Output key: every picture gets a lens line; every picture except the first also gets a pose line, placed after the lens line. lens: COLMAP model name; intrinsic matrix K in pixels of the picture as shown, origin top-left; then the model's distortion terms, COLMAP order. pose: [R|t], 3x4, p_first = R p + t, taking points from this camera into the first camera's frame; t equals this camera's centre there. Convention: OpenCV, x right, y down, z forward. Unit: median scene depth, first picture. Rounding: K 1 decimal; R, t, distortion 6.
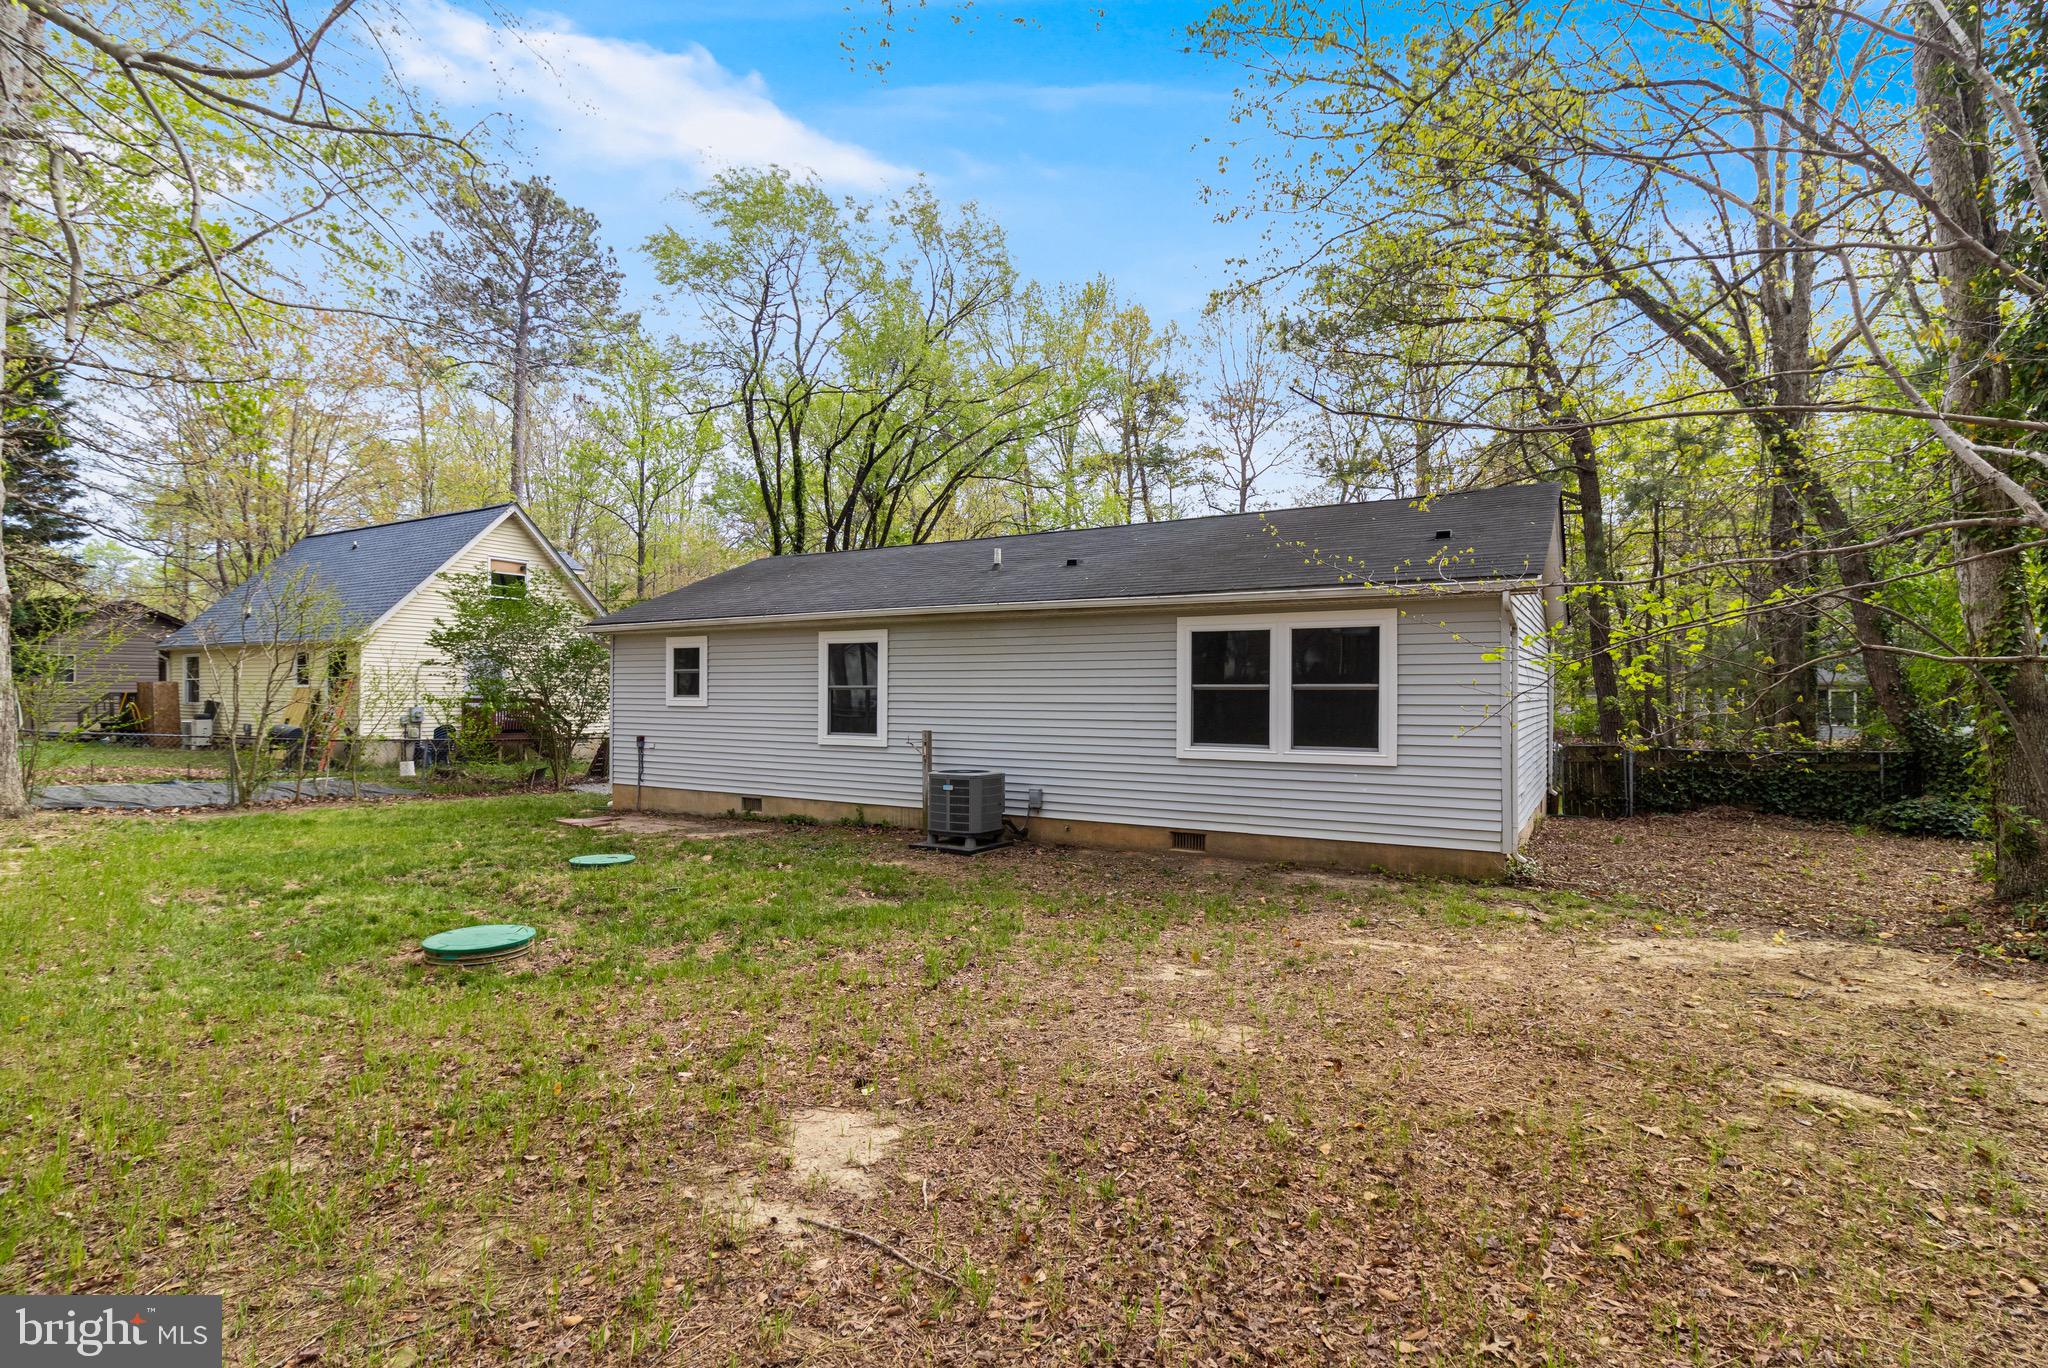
lens RADIAL K [[948.5, 0, 1011.7], [0, 948.5, 668.6], [0, 0, 1]] dist [0.004130, -0.000535]
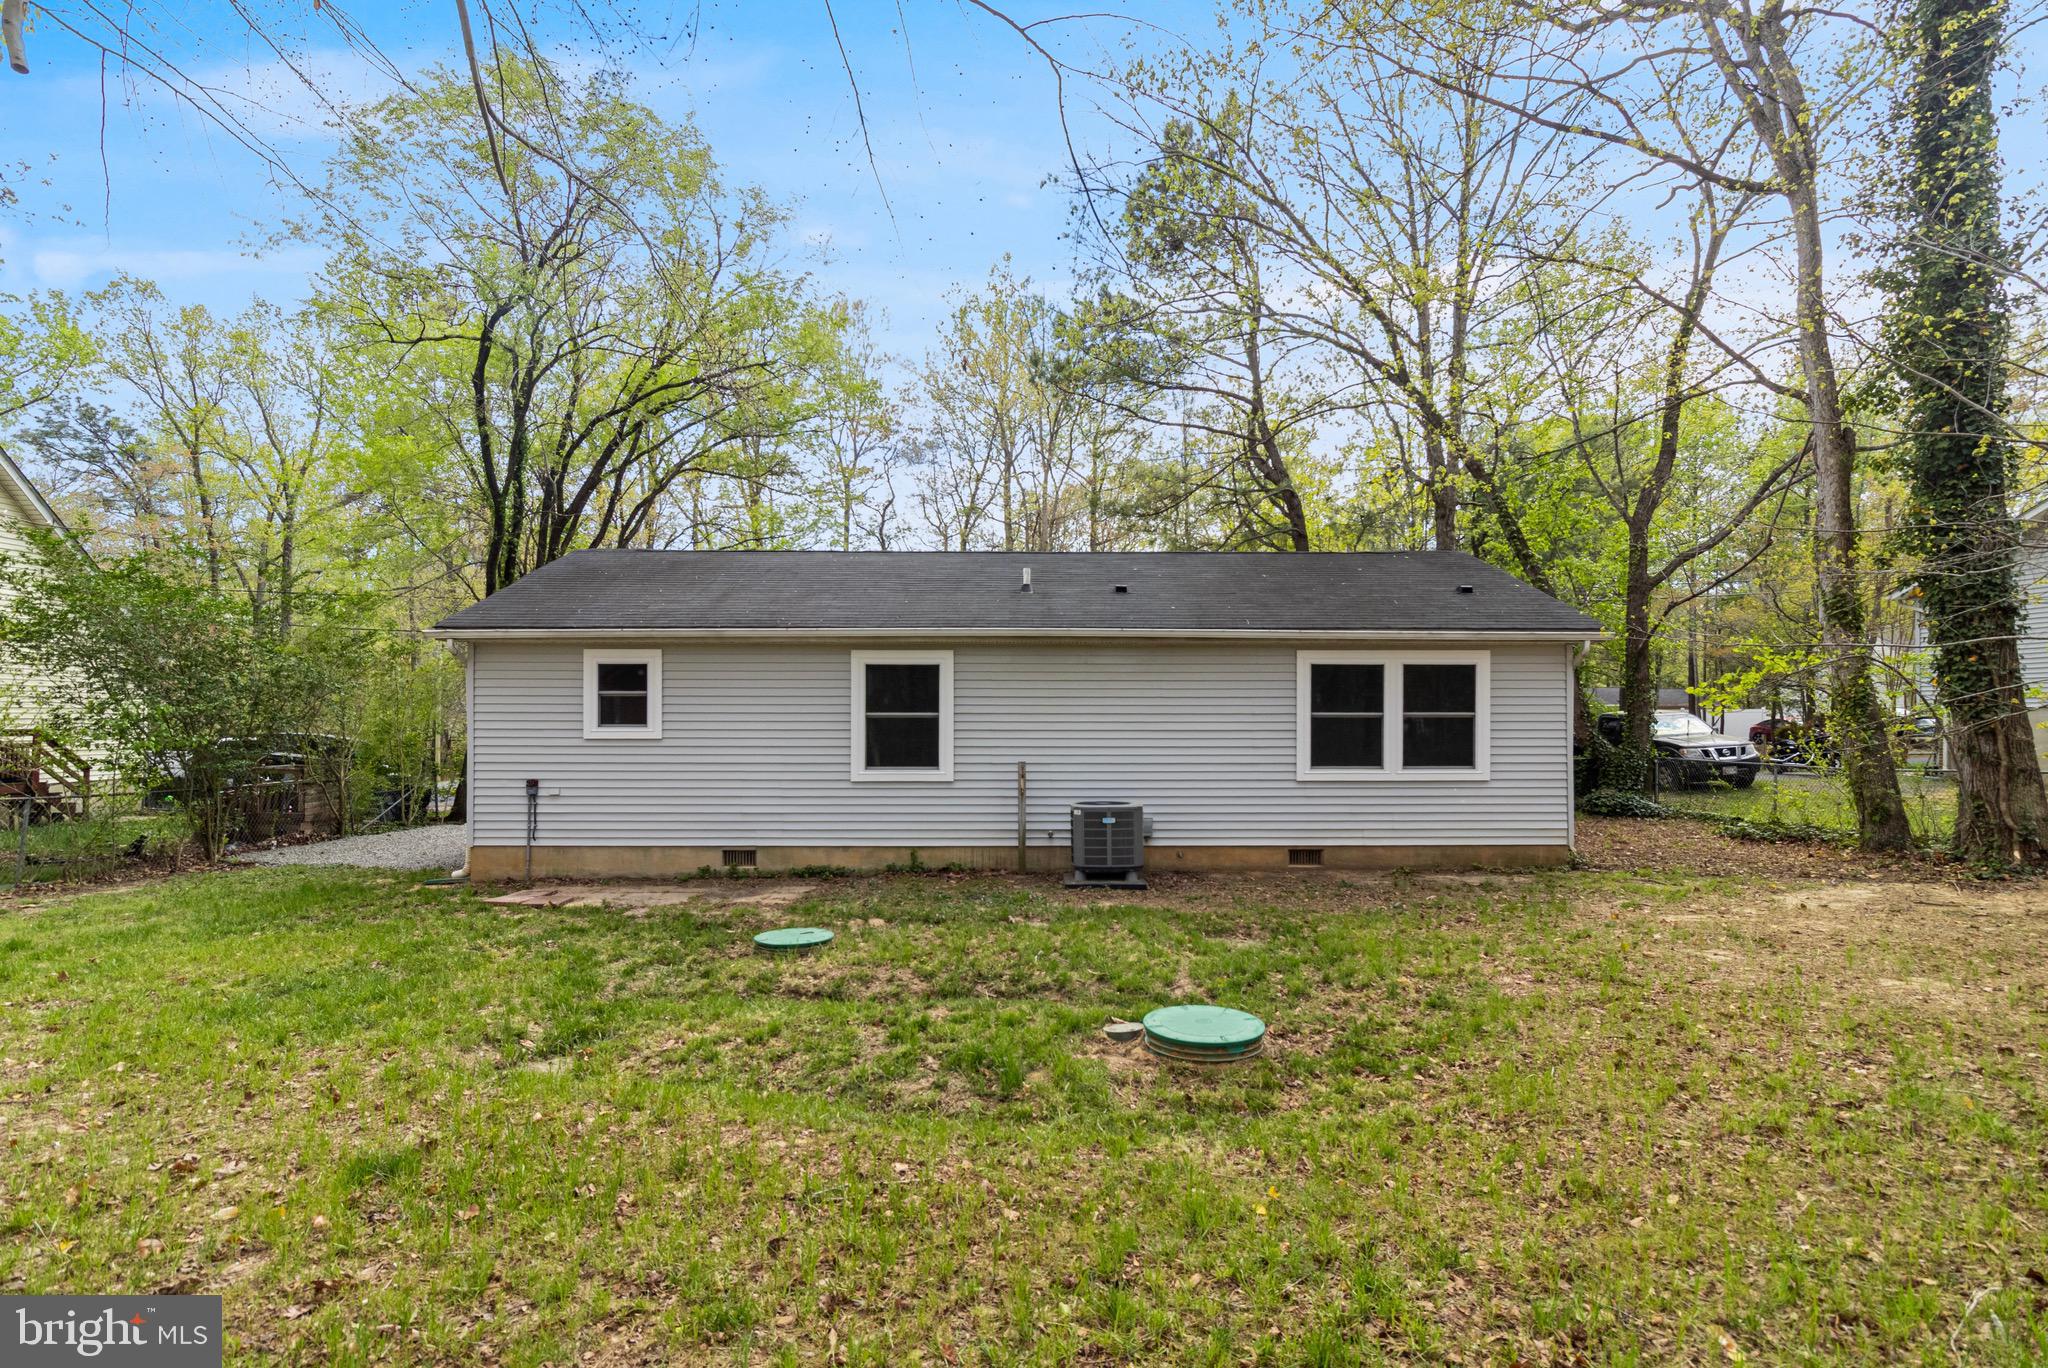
lens RADIAL K [[948.5, 0, 1018.6], [0, 948.5, 706.1], [0, 0, 1]] dist [0.004130, -0.000535]
pose [[0.858528, 0.006342, 0.512728, -0.647493], [-0.010912, 0.999923, 0.005904, 0.006458], [-0.512651, -0.010664, 0.858531, 0.237821]]
